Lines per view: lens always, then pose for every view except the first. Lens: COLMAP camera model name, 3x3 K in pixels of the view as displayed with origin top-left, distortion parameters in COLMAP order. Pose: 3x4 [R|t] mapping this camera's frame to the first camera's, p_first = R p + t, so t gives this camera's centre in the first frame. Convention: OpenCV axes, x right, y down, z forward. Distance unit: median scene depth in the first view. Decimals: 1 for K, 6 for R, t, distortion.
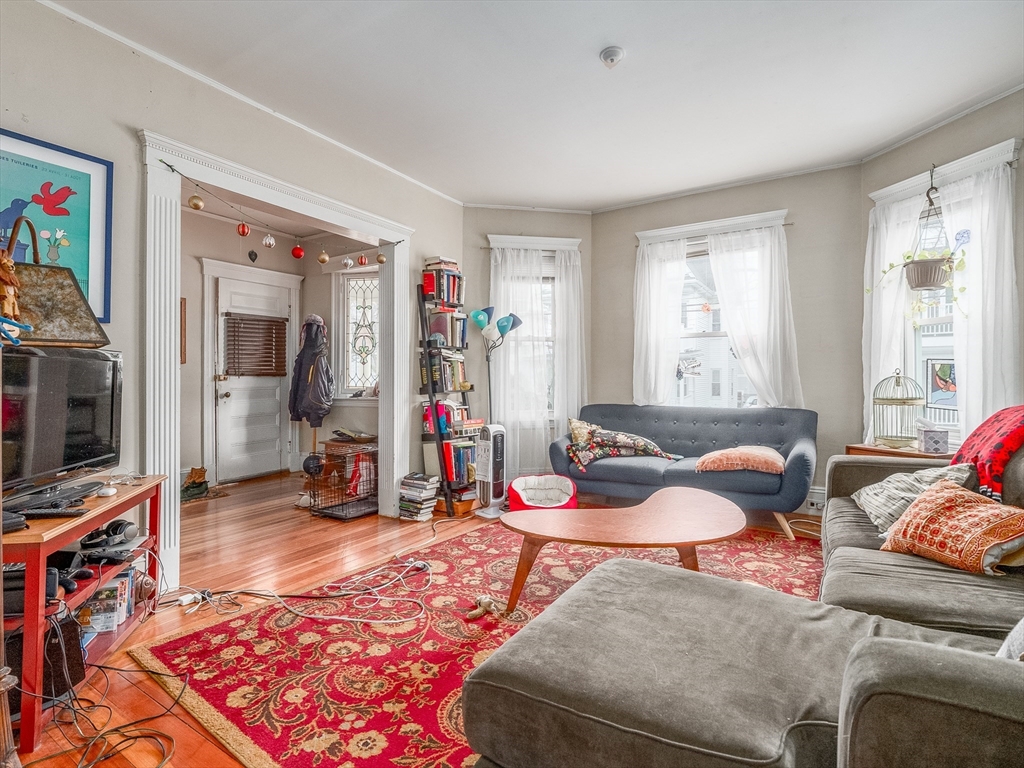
lens RADIAL K [[498.7, 0, 513.2], [0, 498.7, 376.1], [0, 0, 1]] dist [-0.009055, -0.003040]
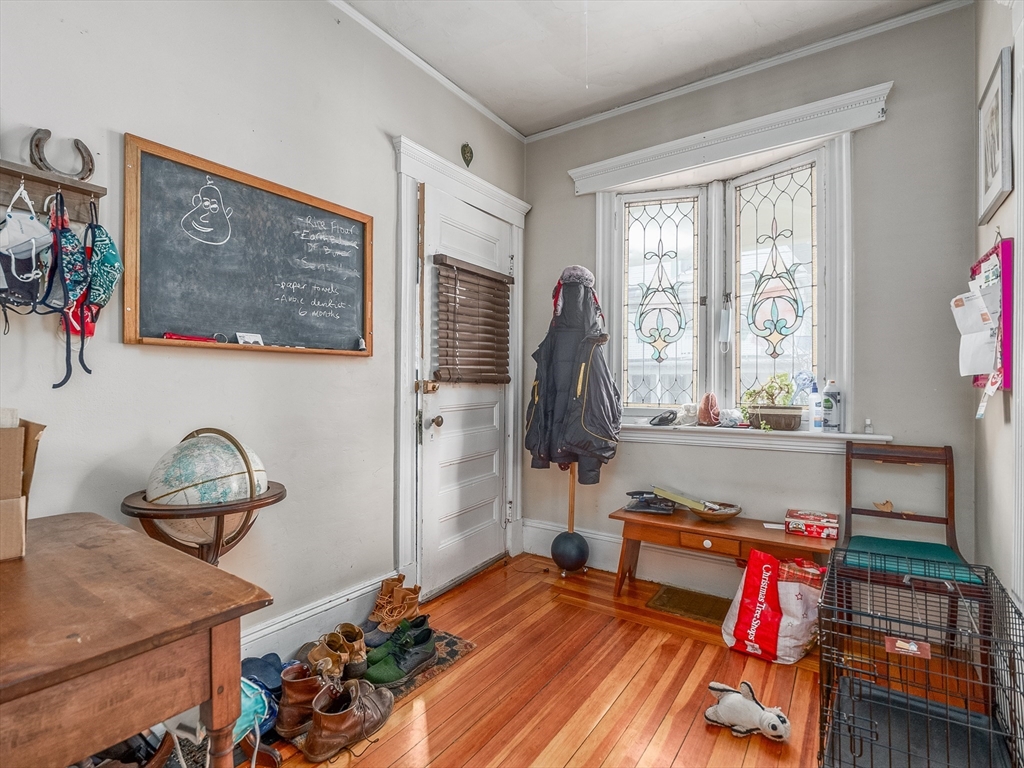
lens RADIAL K [[498.7, 0, 513.1], [0, 498.7, 385.2], [0, 0, 1]] dist [-0.009055, -0.003040]
pose [[0.999353, 0.001869, -0.035904, -0.436147], [-0.001660, 0.999982, 0.005850, -0.001220], [0.035914, -0.005786, 0.999338, 0.456192]]
